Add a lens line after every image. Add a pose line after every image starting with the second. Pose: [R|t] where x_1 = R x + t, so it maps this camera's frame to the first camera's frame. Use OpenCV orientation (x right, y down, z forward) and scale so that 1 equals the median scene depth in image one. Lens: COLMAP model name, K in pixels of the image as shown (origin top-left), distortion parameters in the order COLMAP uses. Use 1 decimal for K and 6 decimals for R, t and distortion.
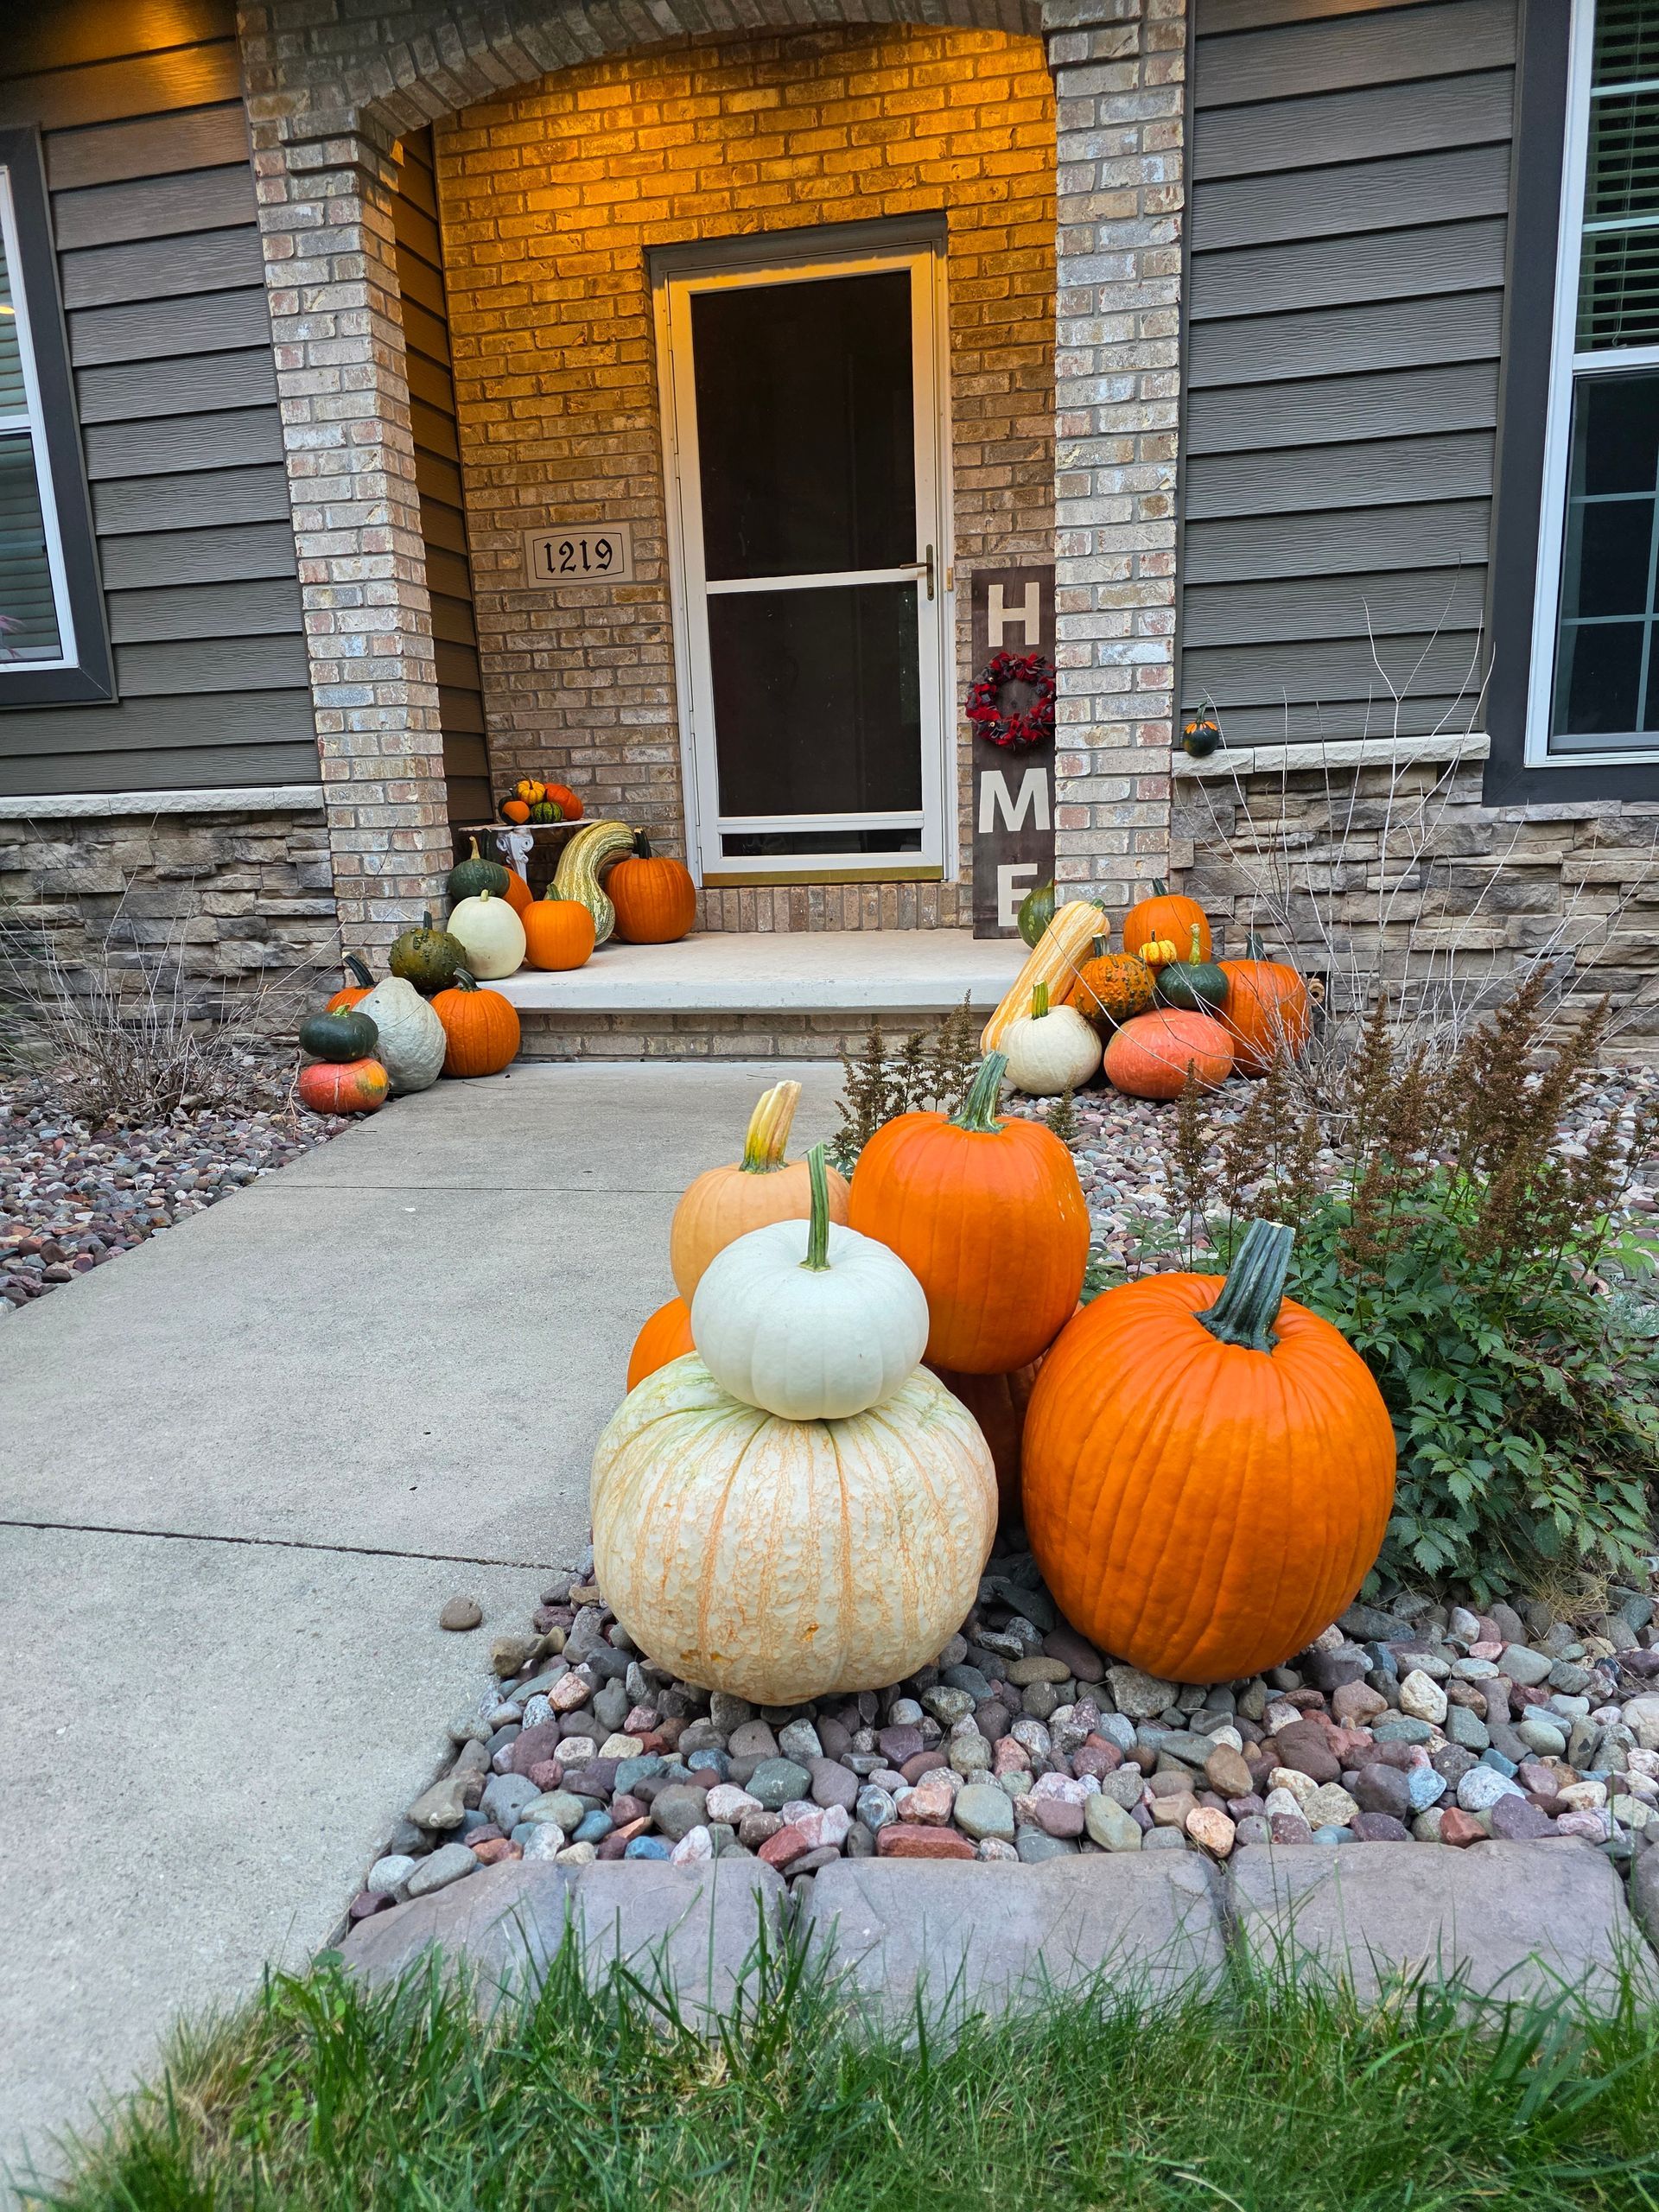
lens RADIAL K [[1475.4, 0, 831.5], [0, 1475.4, 1112.3], [0, 0, 1]] dist [0.063050, -0.062406]
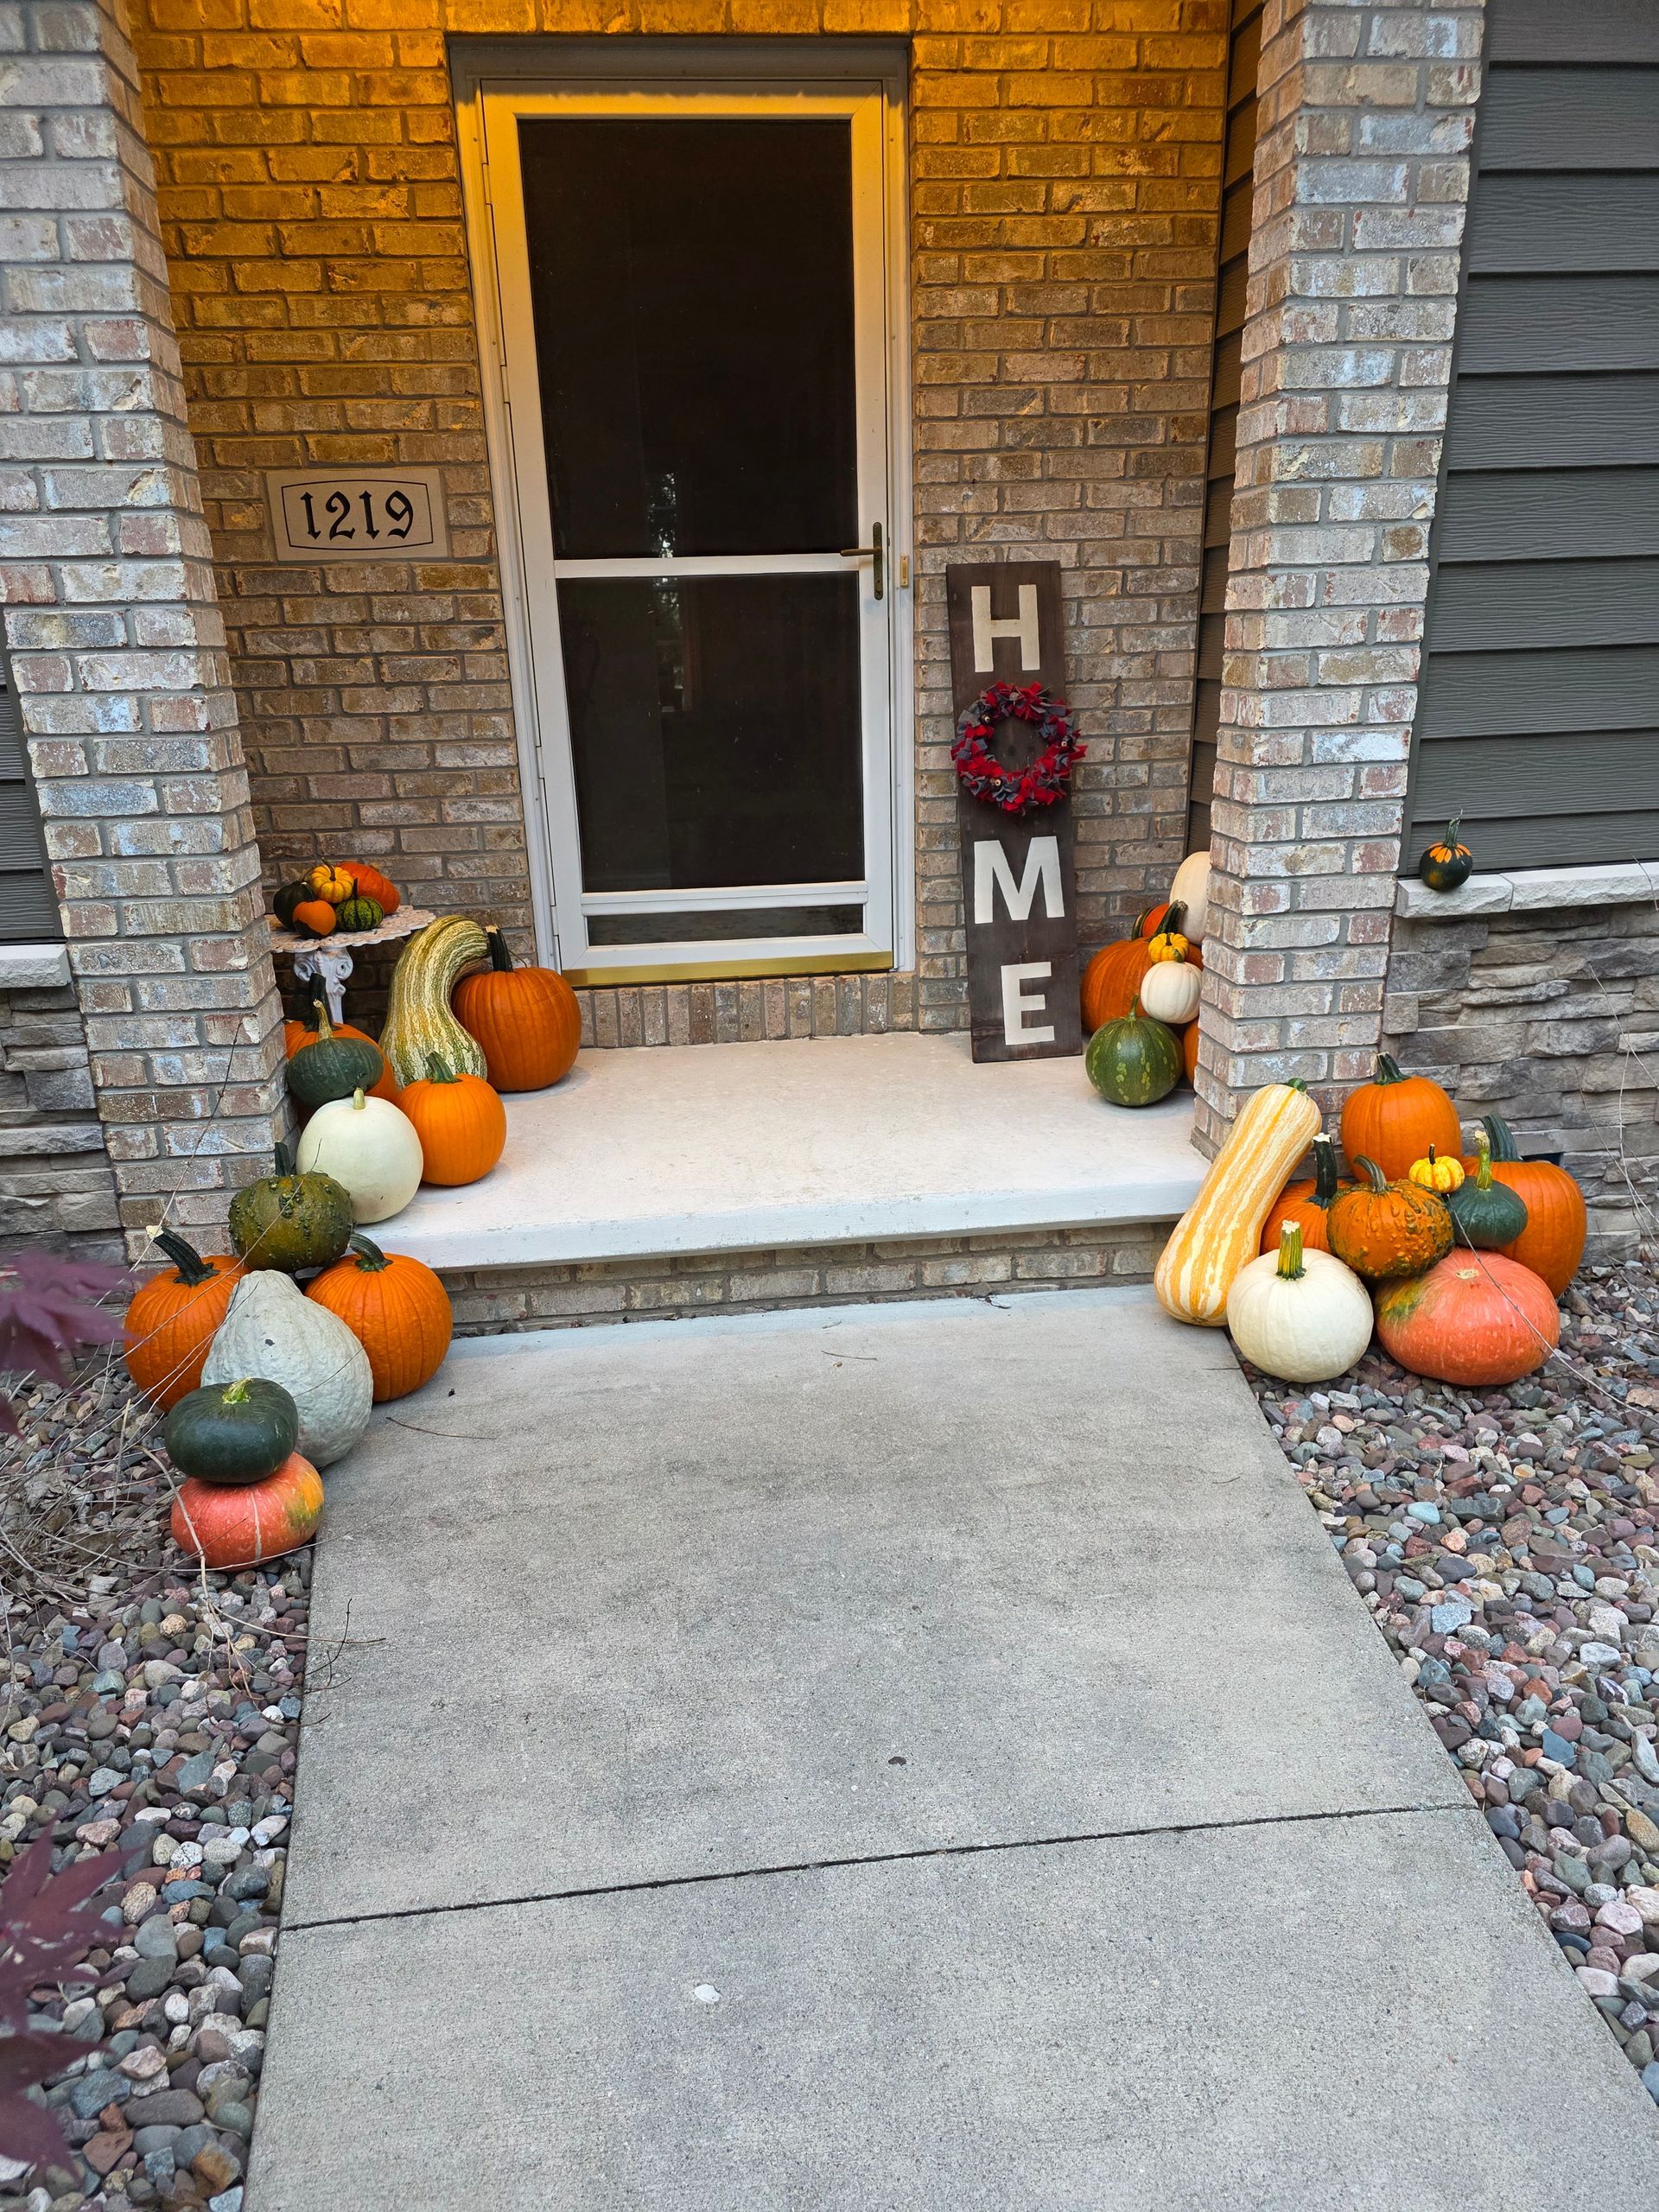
lens RADIAL K [[1478.5, 0, 804.2], [0, 1478.5, 1136.0], [0, 0, 1]] dist [0.067388, -0.064057]
pose [[0.948096, -0.095068, 0.303439, -0.251496], [0.063353, 0.991605, 0.112725, -0.193000], [-0.311608, -0.087650, 0.946160, 0.335200]]
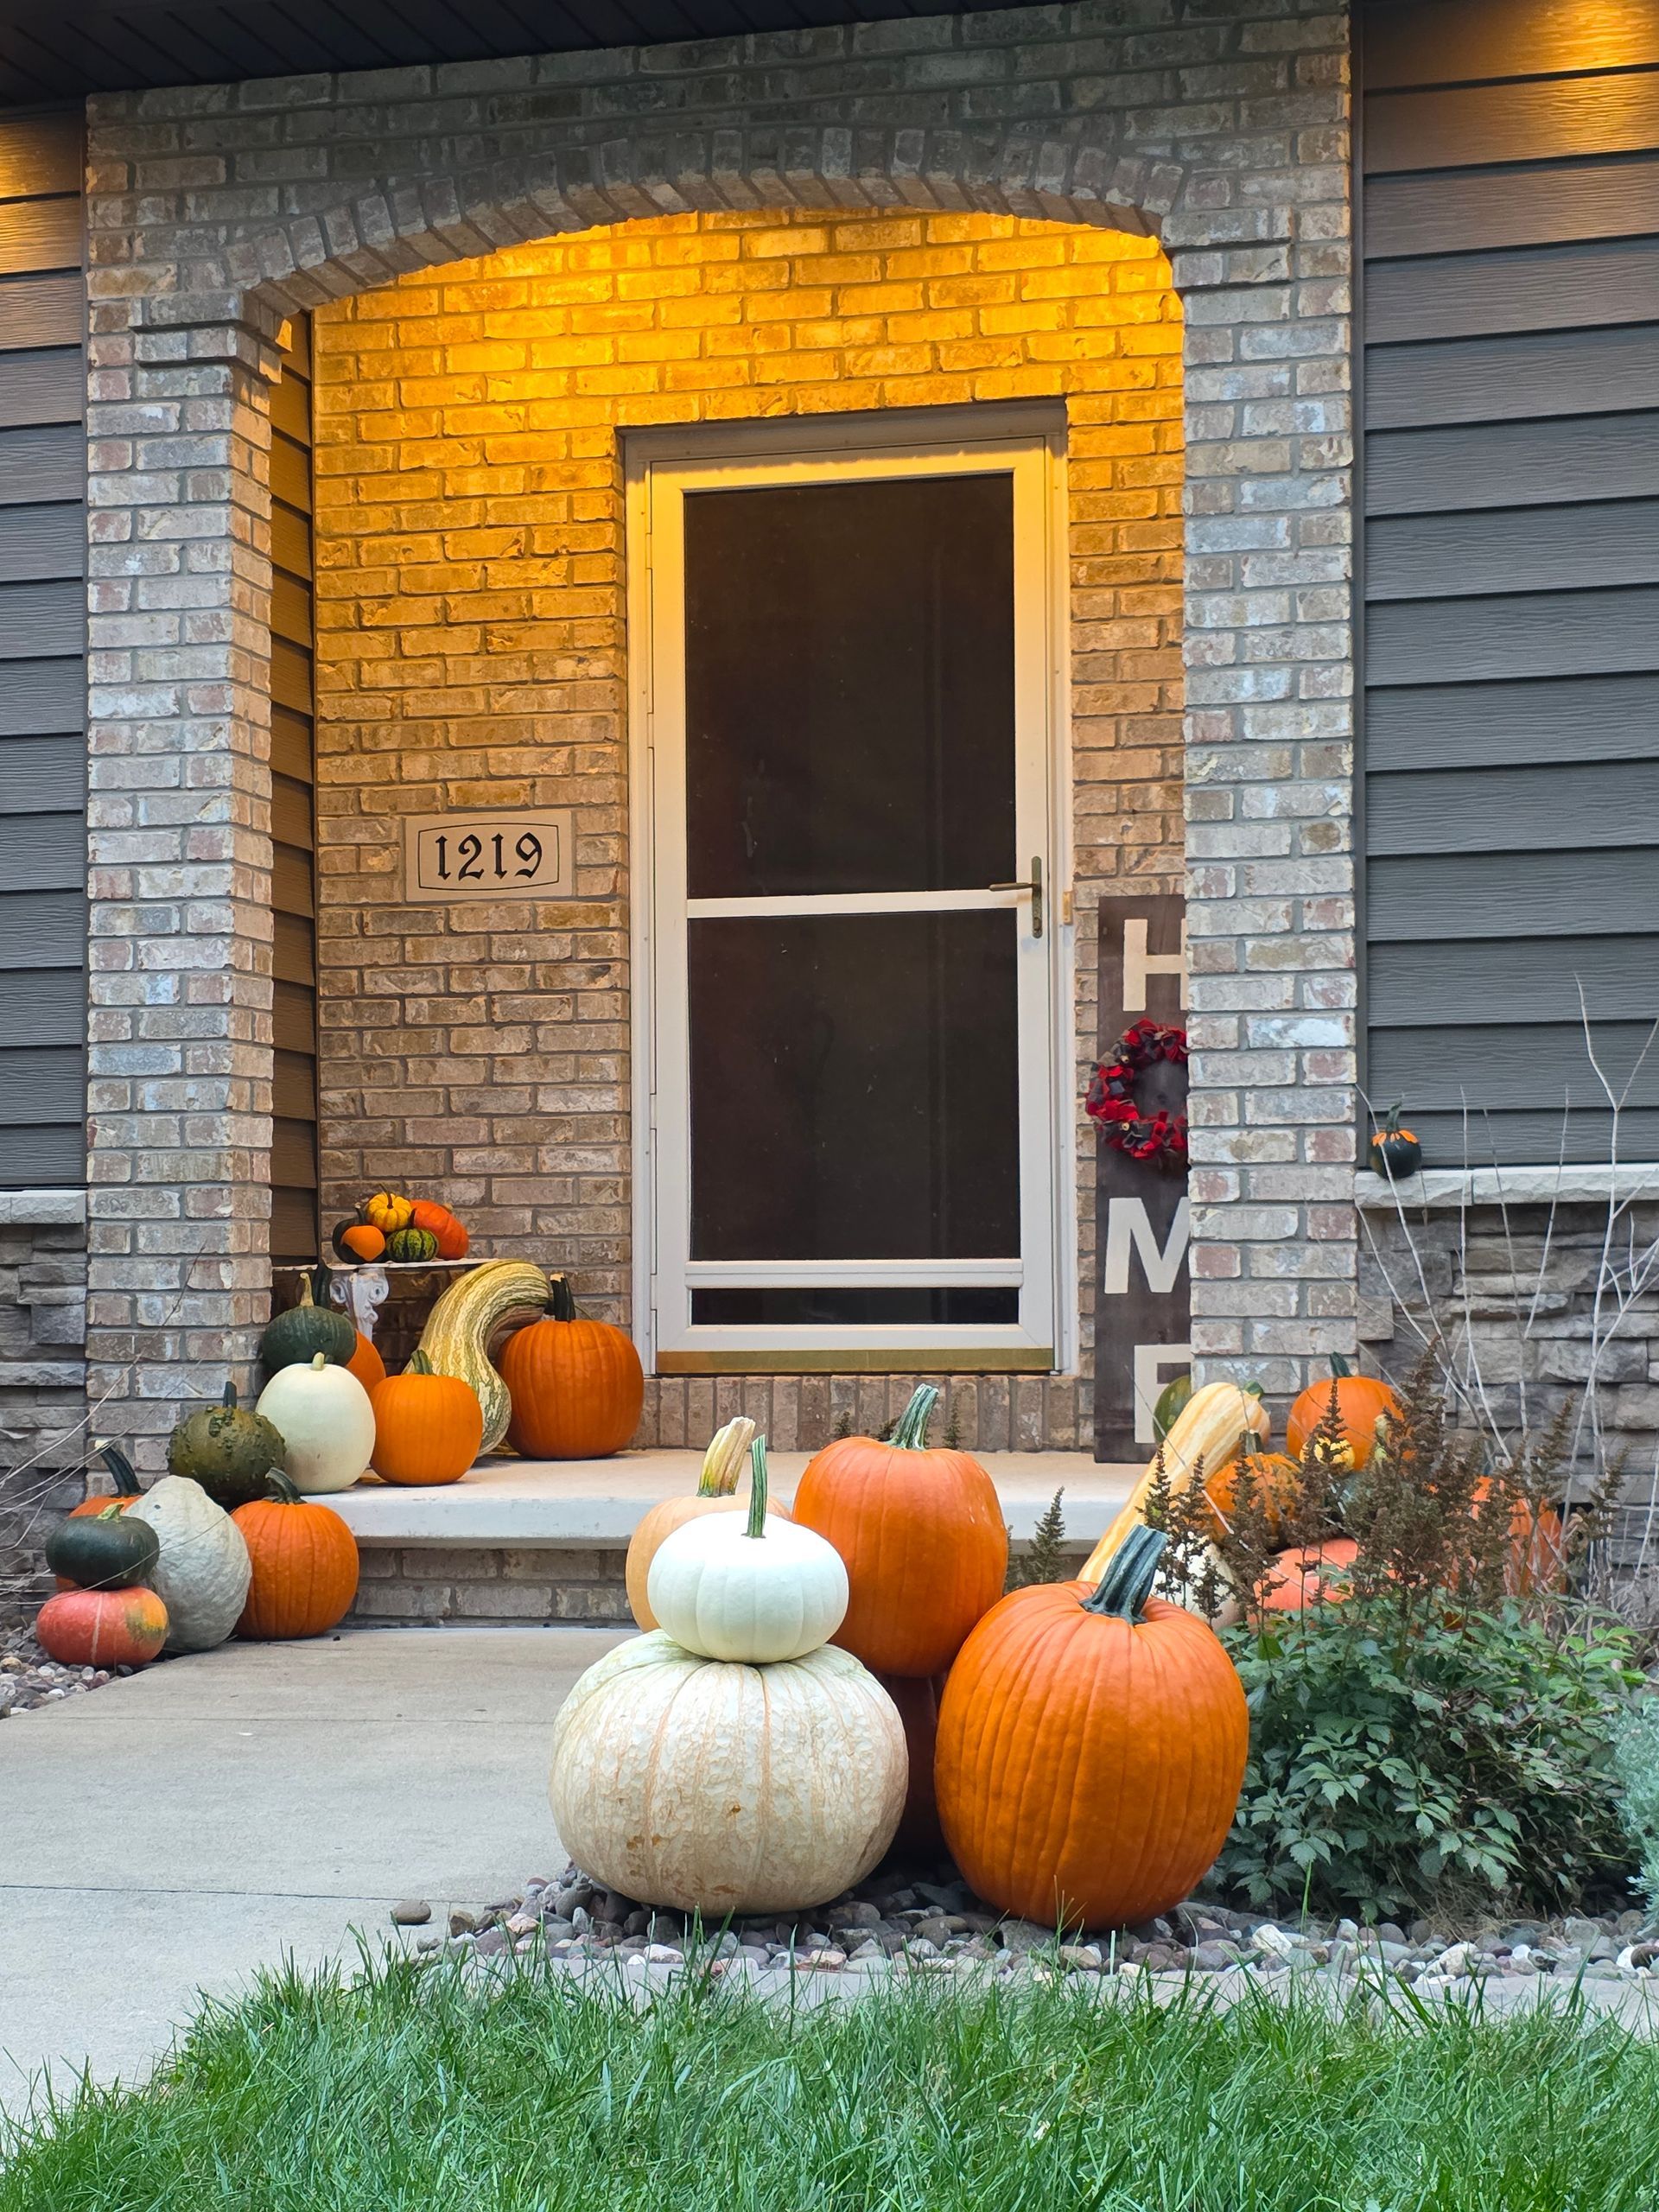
lens RADIAL K [[3538.9, 0, 846.5], [0, 3538.9, 1100.6], [0, 0, 1]] dist [0.271208, -1.217612]
pose [[0.999116, 0.028020, -0.031336, 0.039937], [-0.035252, 0.964562, -0.261491, 0.141971], [0.022898, 0.262364, 0.964697, -0.519221]]
